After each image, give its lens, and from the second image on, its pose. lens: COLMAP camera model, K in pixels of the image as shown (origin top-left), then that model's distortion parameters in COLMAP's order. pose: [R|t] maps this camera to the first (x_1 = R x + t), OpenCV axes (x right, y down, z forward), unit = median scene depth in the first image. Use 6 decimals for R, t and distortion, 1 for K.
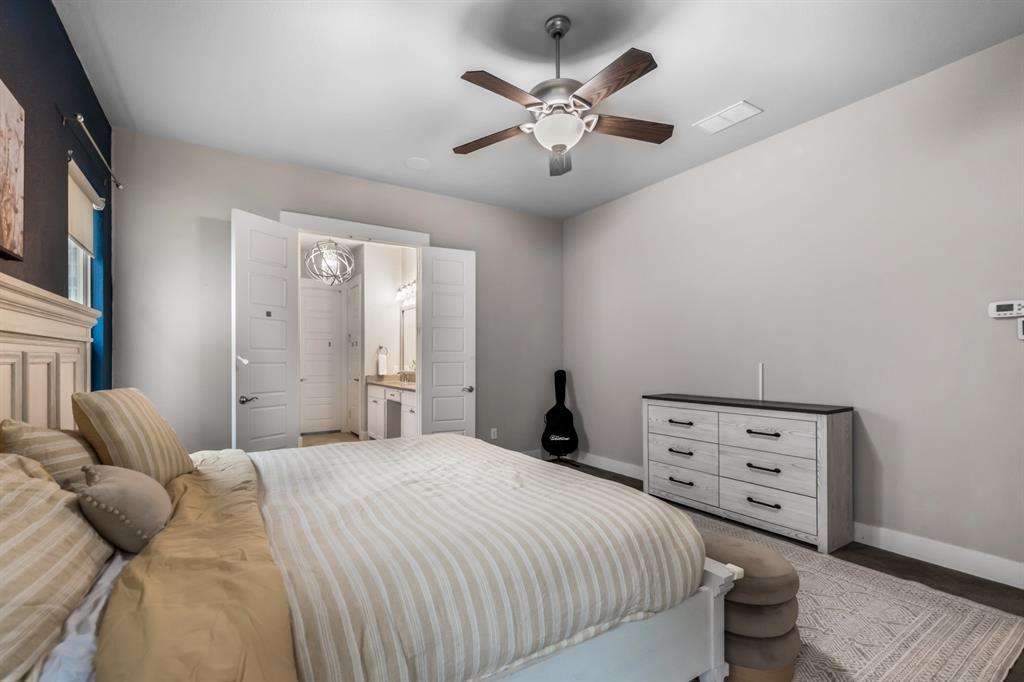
lens RADIAL K [[451.5, 0, 511.8], [0, 451.5, 359.5], [0, 0, 1]] dist [0.000409, 0.000899]
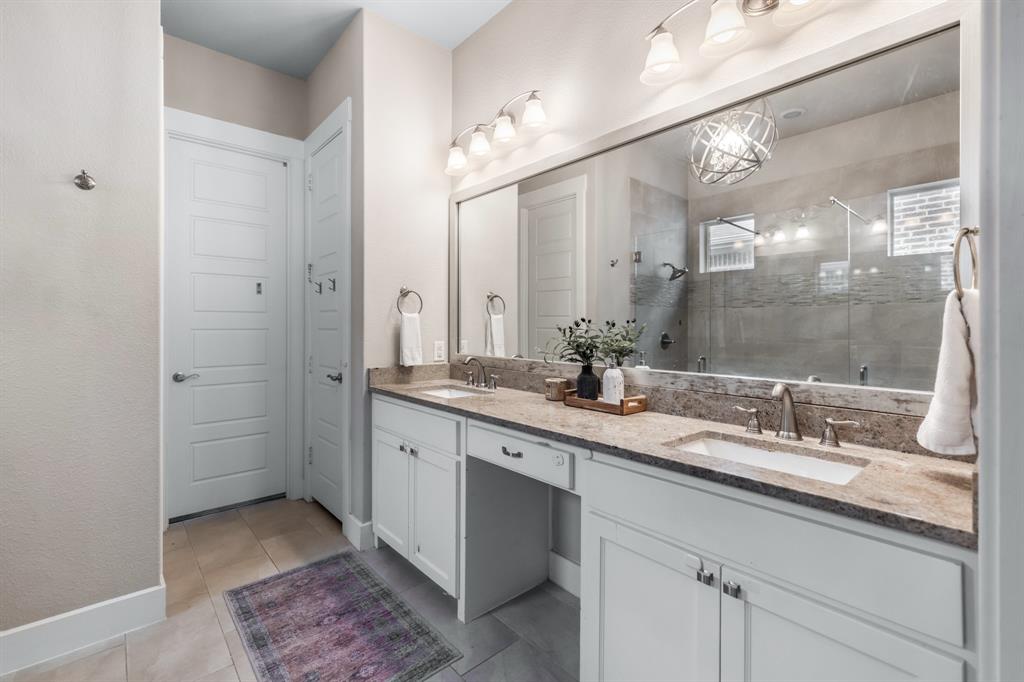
lens RADIAL K [[451.5, 0, 516.0], [0, 451.5, 328.2], [0, 0, 1]] dist [0.000409, 0.000899]
pose [[0.988964, -0.001517, 0.148148, -0.255857], [0.001162, 0.999996, 0.002484, 0.002204], [-0.148151, -0.002285, 0.988962, 0.616438]]
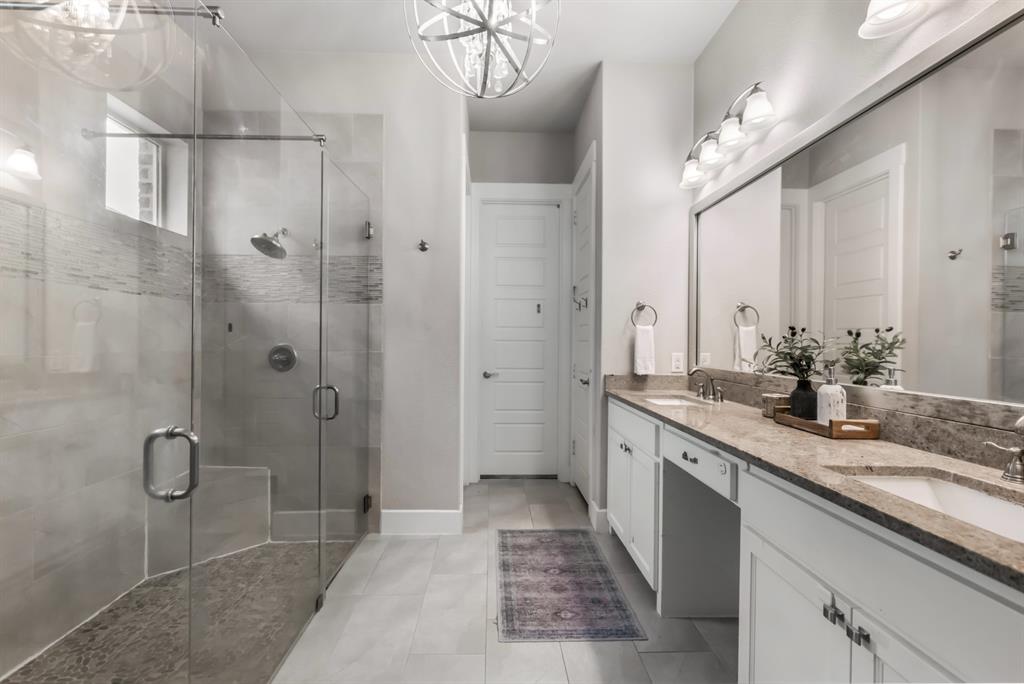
lens RADIAL K [[451.5, 0, 508.8], [0, 451.5, 344.9], [0, 0, 1]] dist [0.000409, 0.000899]
pose [[0.858845, 0.009854, -0.512141, -0.184168], [-0.008904, 0.999951, 0.004309, 0.006985], [0.512159, 0.000859, 0.858890, 0.592537]]
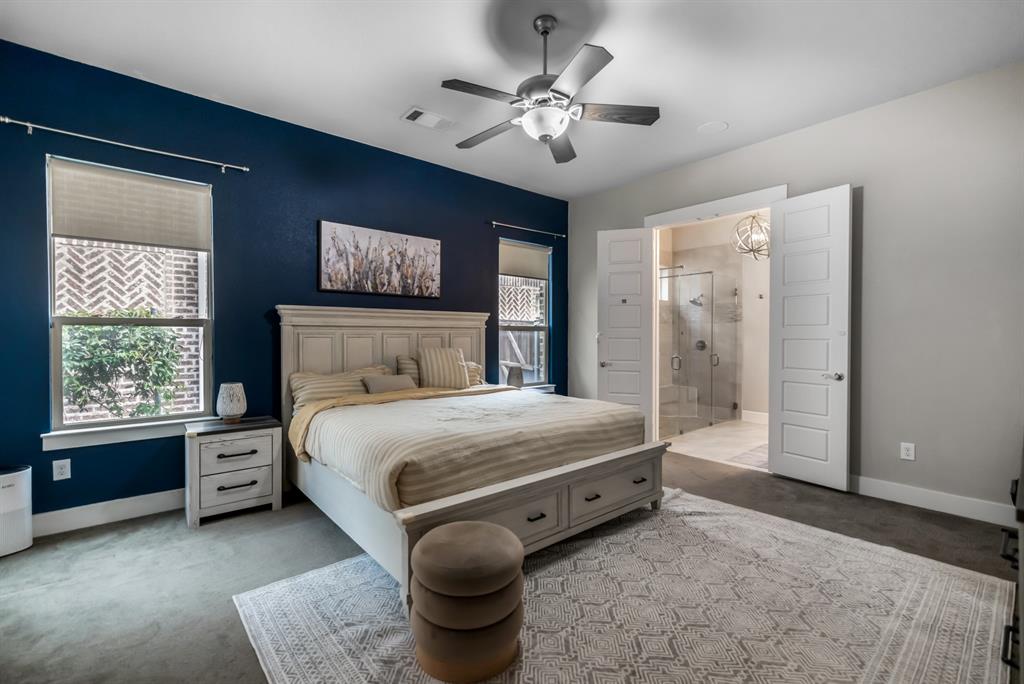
lens RADIAL K [[451.5, 0, 506.0], [0, 451.5, 339.2], [0, 0, 1]] dist [0.000409, 0.000899]
pose [[0.131849, 0.010725, -0.991212, 0.392292], [0.001175, 0.999939, 0.010976, -0.002559], [0.991269, -0.002612, 0.131829, 0.261622]]
